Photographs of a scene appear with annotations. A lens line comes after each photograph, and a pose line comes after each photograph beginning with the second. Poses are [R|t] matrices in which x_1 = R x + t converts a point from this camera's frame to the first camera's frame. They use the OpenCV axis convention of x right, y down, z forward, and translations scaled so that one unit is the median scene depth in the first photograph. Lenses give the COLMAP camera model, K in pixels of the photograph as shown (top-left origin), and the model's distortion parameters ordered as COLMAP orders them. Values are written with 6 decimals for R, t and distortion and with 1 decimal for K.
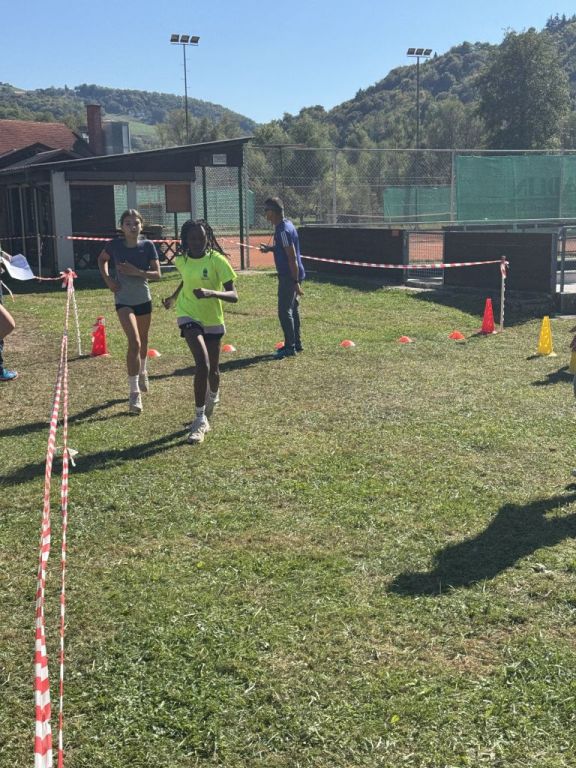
lens RADIAL K [[1079.7, 0, 288.0], [0, 1079.7, 384.0], [0, 0, 1]] dist [0.221927, -0.495432]
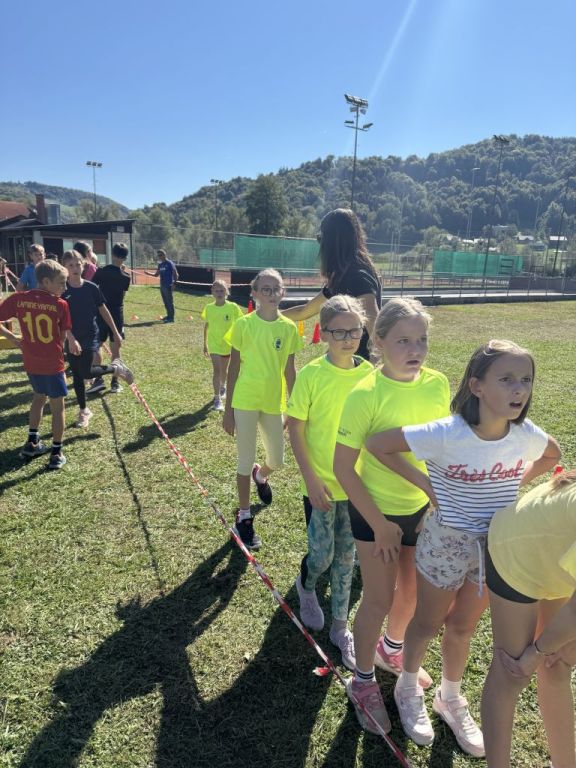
lens RADIAL K [[543.2, 0, 285.1], [0, 543.2, 392.7], [0, 0, 1]] dist [0.070086, -0.117267]
pose [[0.970025, -0.006860, 0.242908, -0.012043], [-0.012066, 0.997009, 0.076341, 0.012870], [-0.242705, -0.076983, 0.967041, -0.069145]]
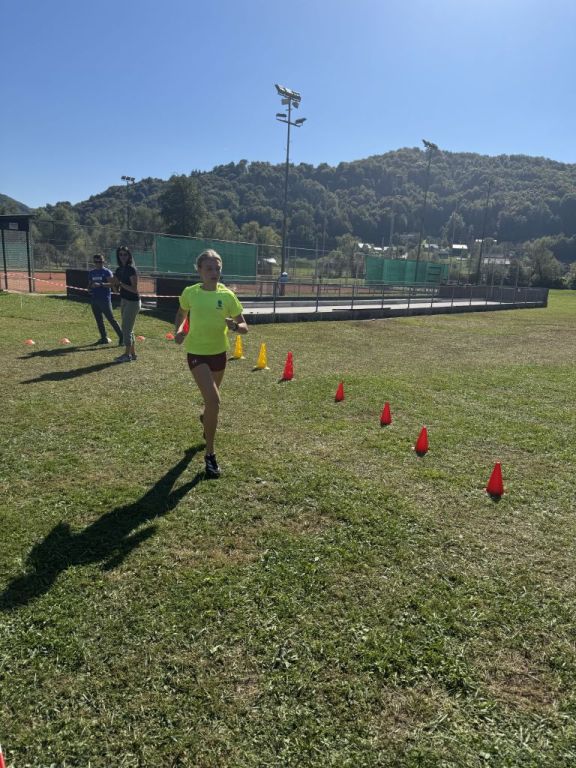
lens RADIAL K [[544.2, 0, 293.7], [0, 544.2, 385.9], [0, 0, 1]] dist [0.161750, -0.338937]
pose [[0.917605, -0.024531, 0.396736, -0.009568], [0.003092, 0.998504, 0.054587, -0.004646], [-0.397482, -0.048862, 0.916308, 0.029766]]
